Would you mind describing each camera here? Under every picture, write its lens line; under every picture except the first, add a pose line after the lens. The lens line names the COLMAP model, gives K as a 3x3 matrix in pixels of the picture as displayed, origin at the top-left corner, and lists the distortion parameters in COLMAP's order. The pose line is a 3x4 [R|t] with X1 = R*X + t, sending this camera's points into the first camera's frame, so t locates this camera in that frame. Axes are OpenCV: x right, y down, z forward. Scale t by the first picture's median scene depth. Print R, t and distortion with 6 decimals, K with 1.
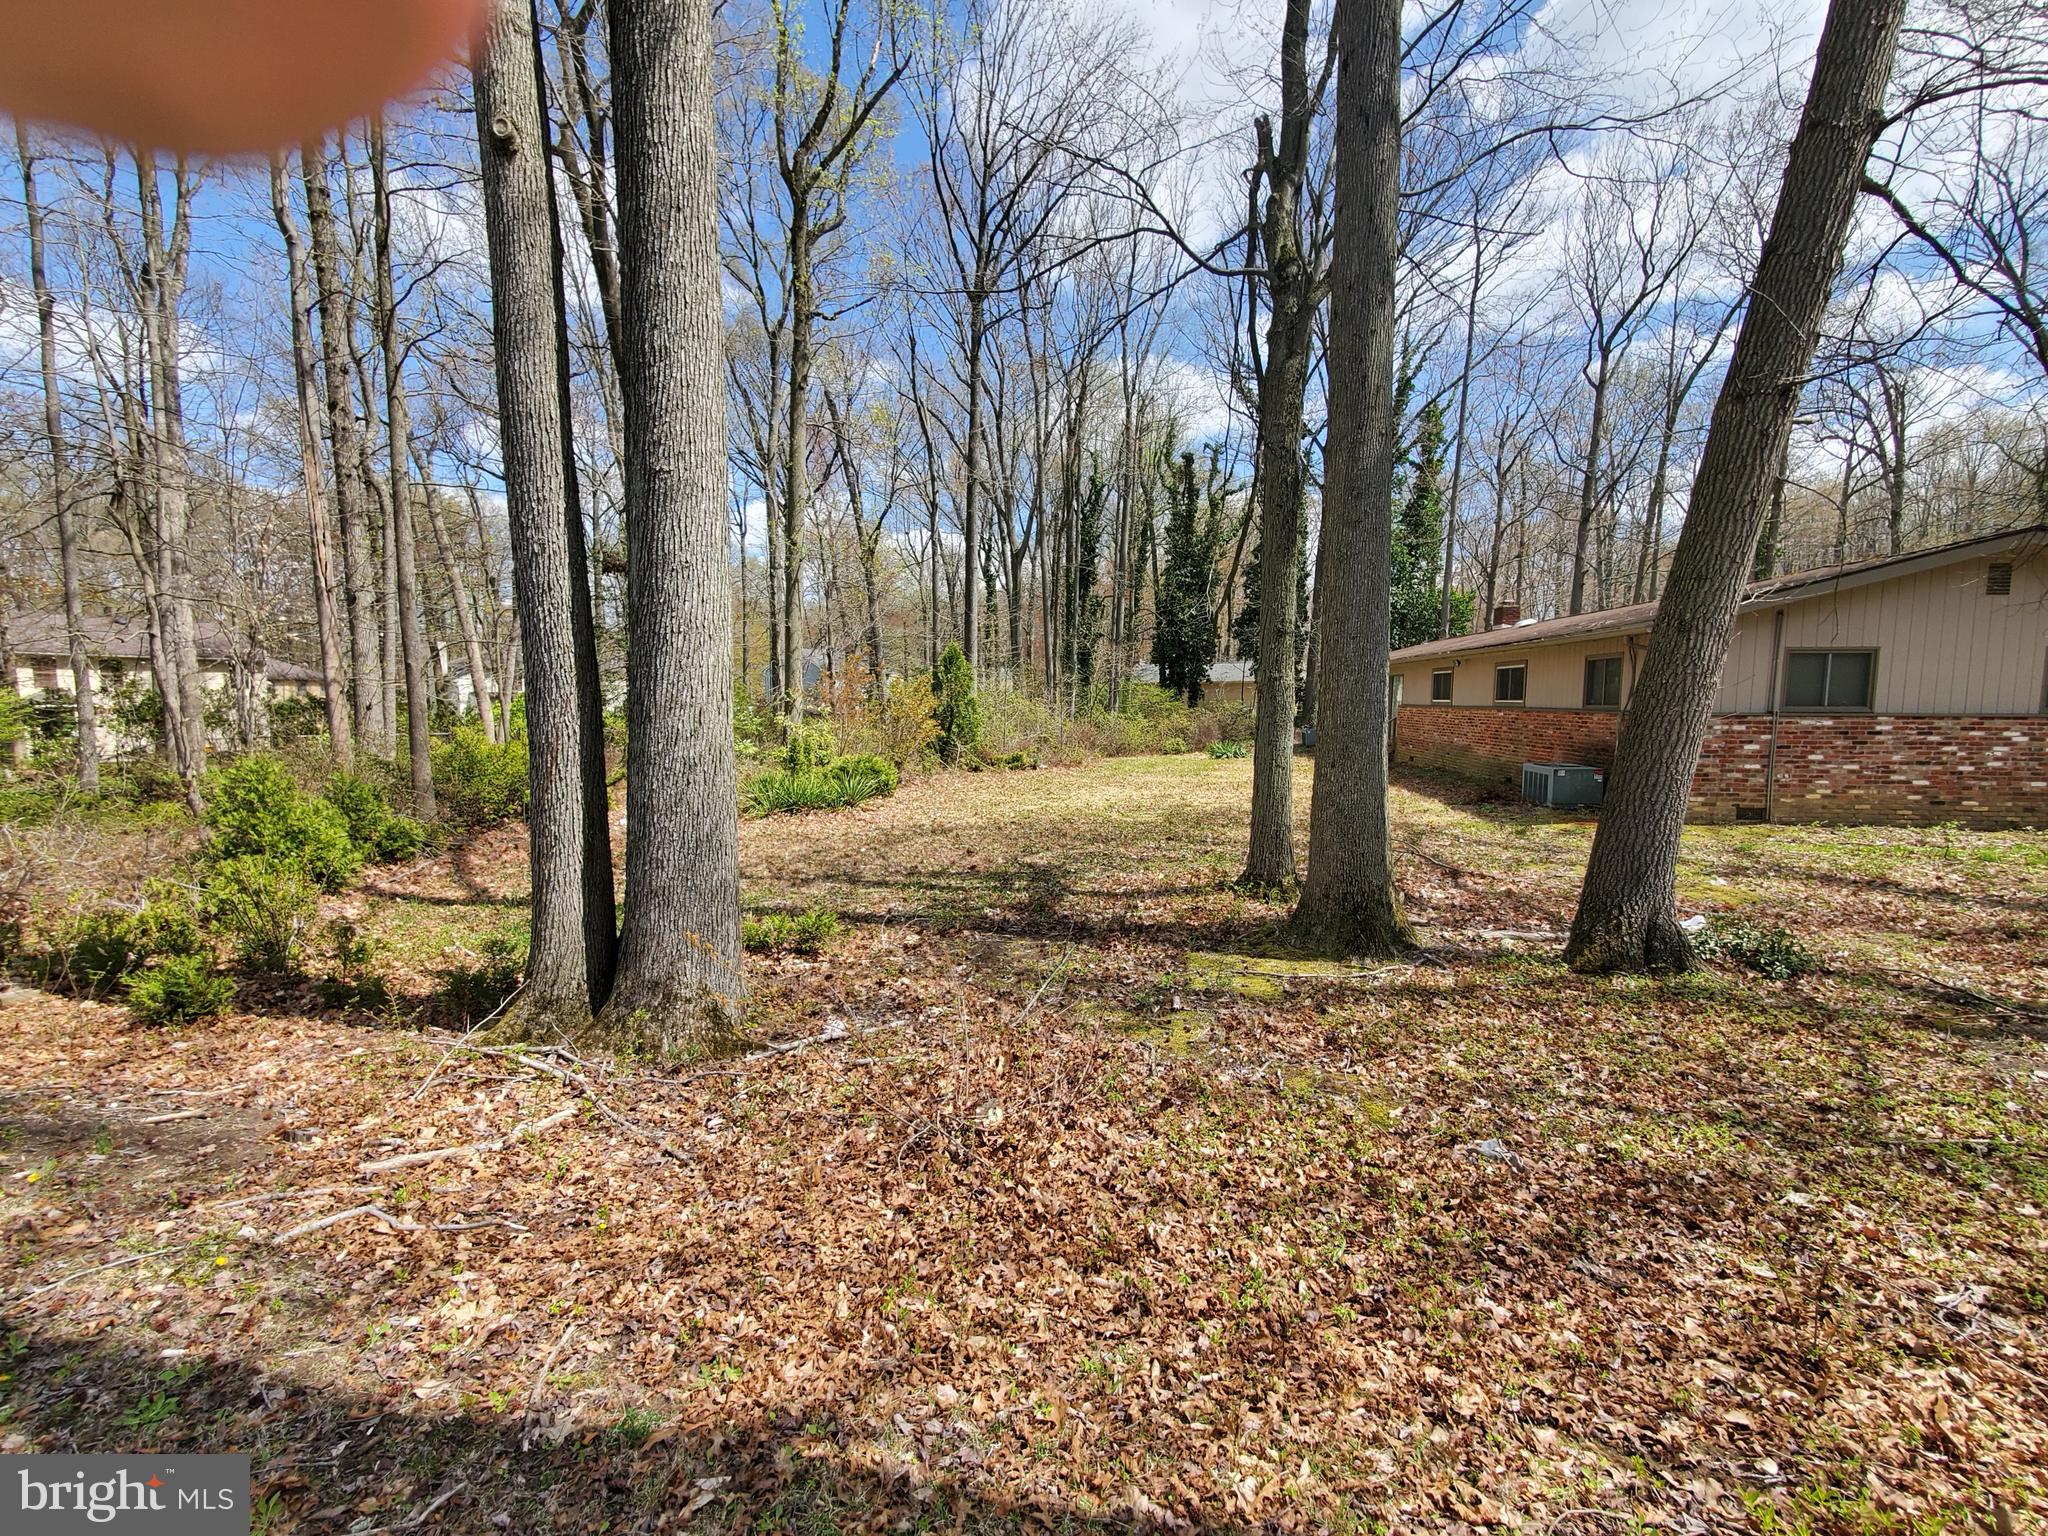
lens RADIAL K [[878.1, 0, 1032.3], [0, 878.1, 780.5], [0, 0, 1]] dist [0.009594, -0.003103]
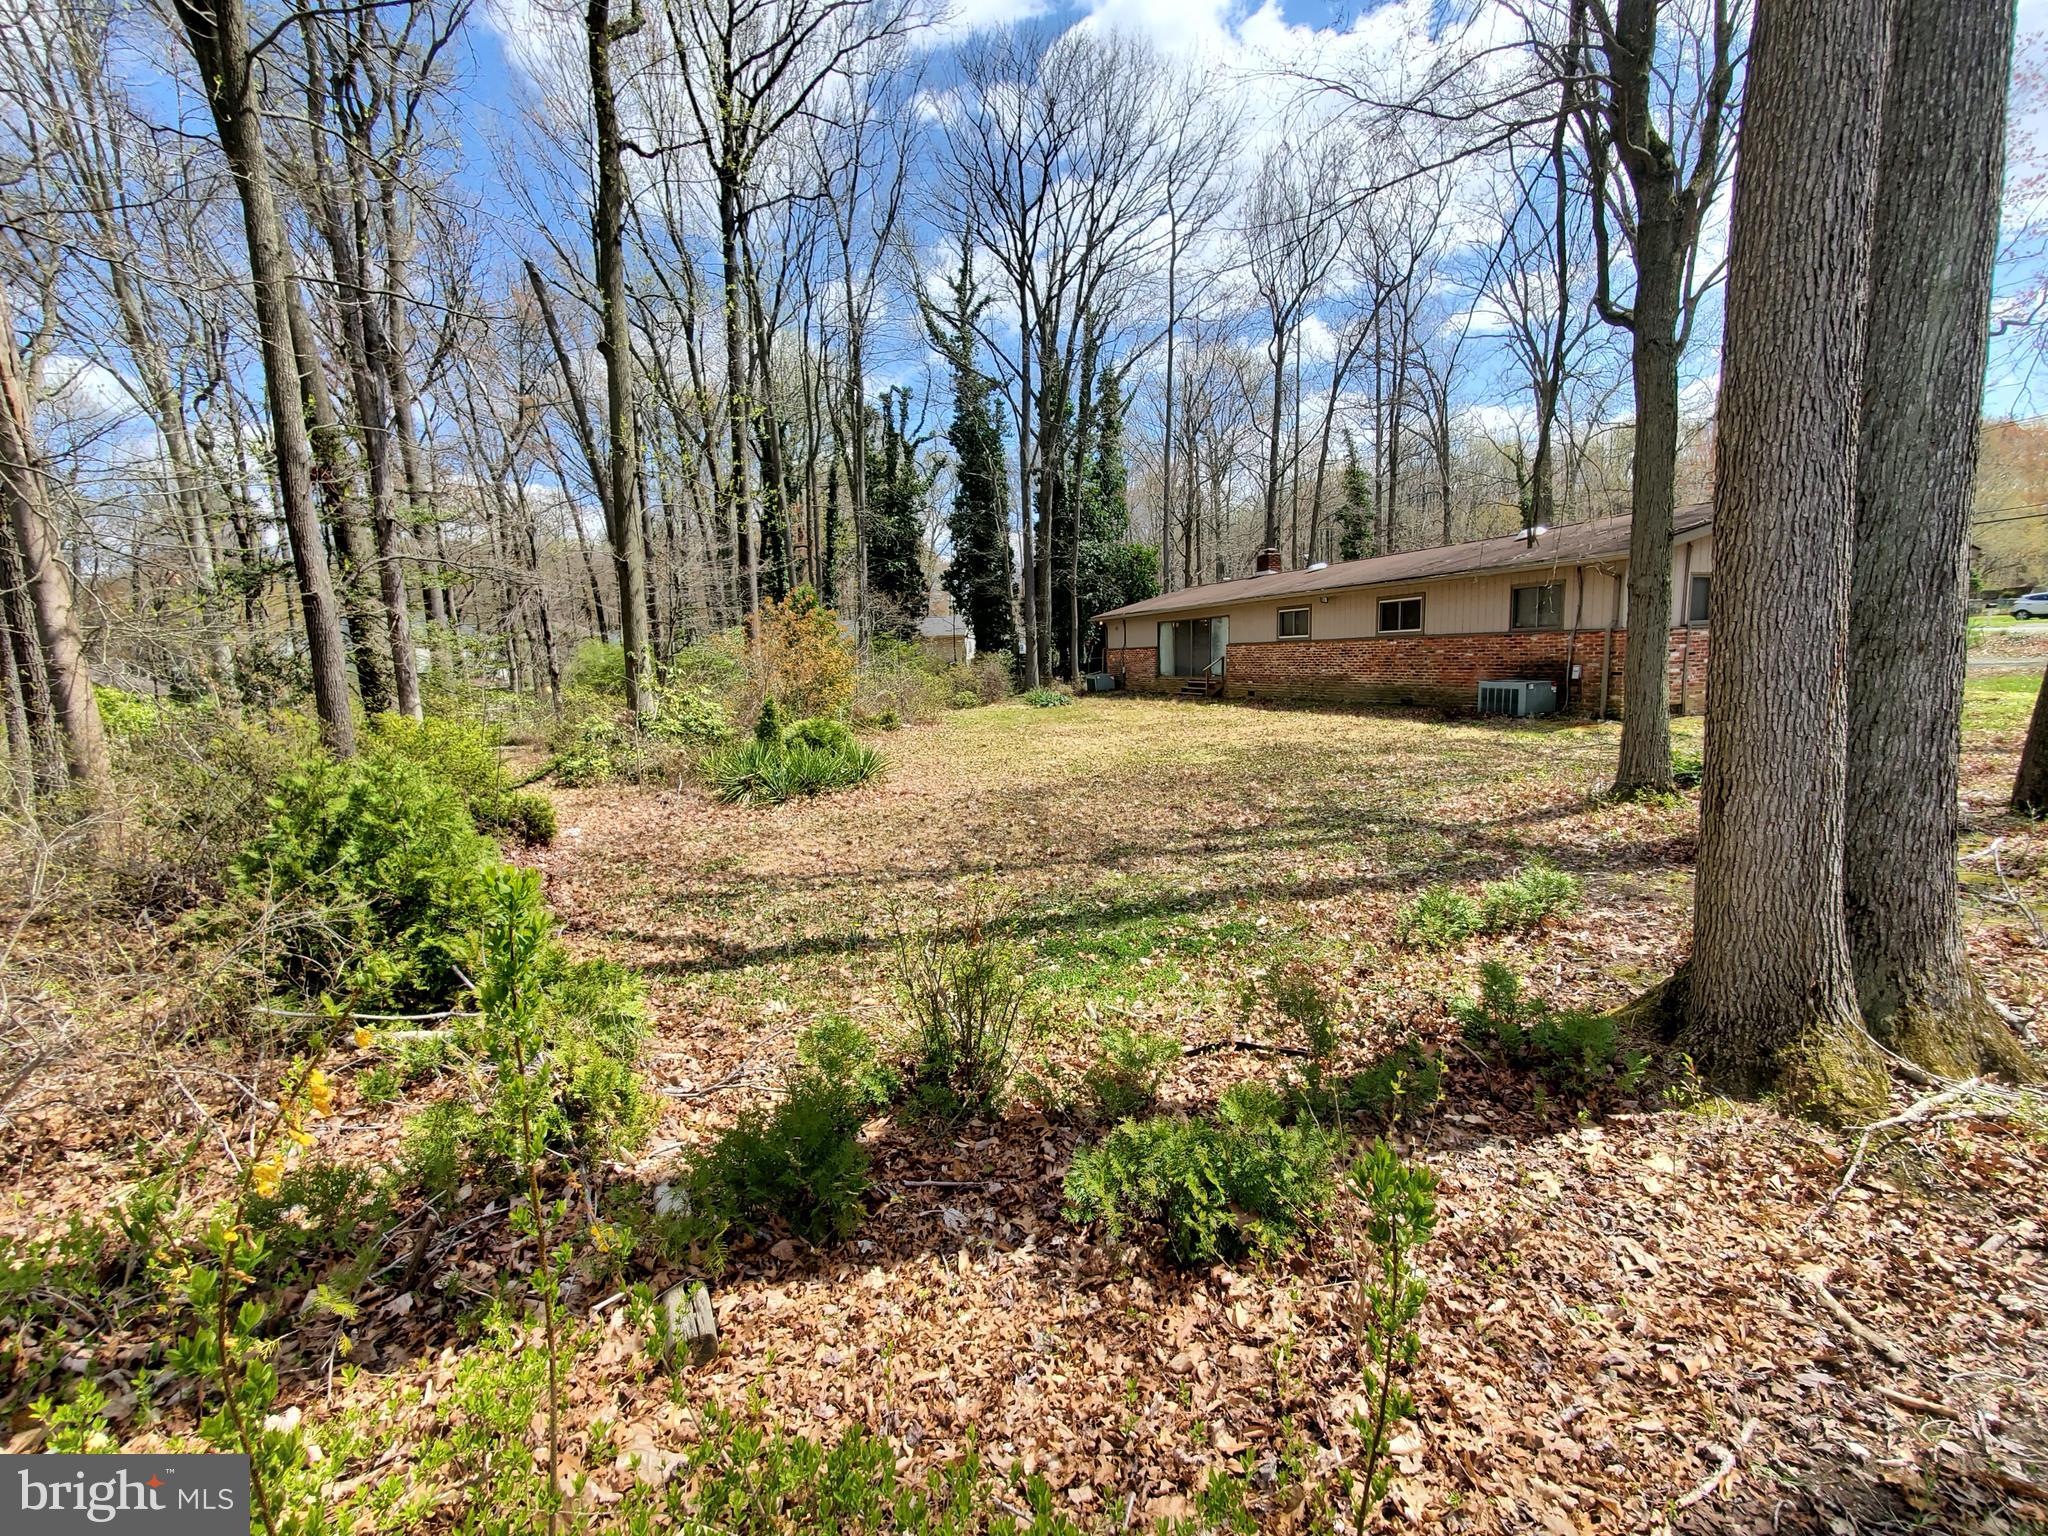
lens RADIAL K [[879.0, 0, 1031.7], [0, 879.0, 790.8], [0, 0, 1]] dist [0.008410, -0.000578]
pose [[0.904703, -0.102282, 0.413582, -0.549371], [0.079291, 0.994217, 0.072431, -0.009708], [-0.418599, -0.032735, 0.907581, 0.261186]]
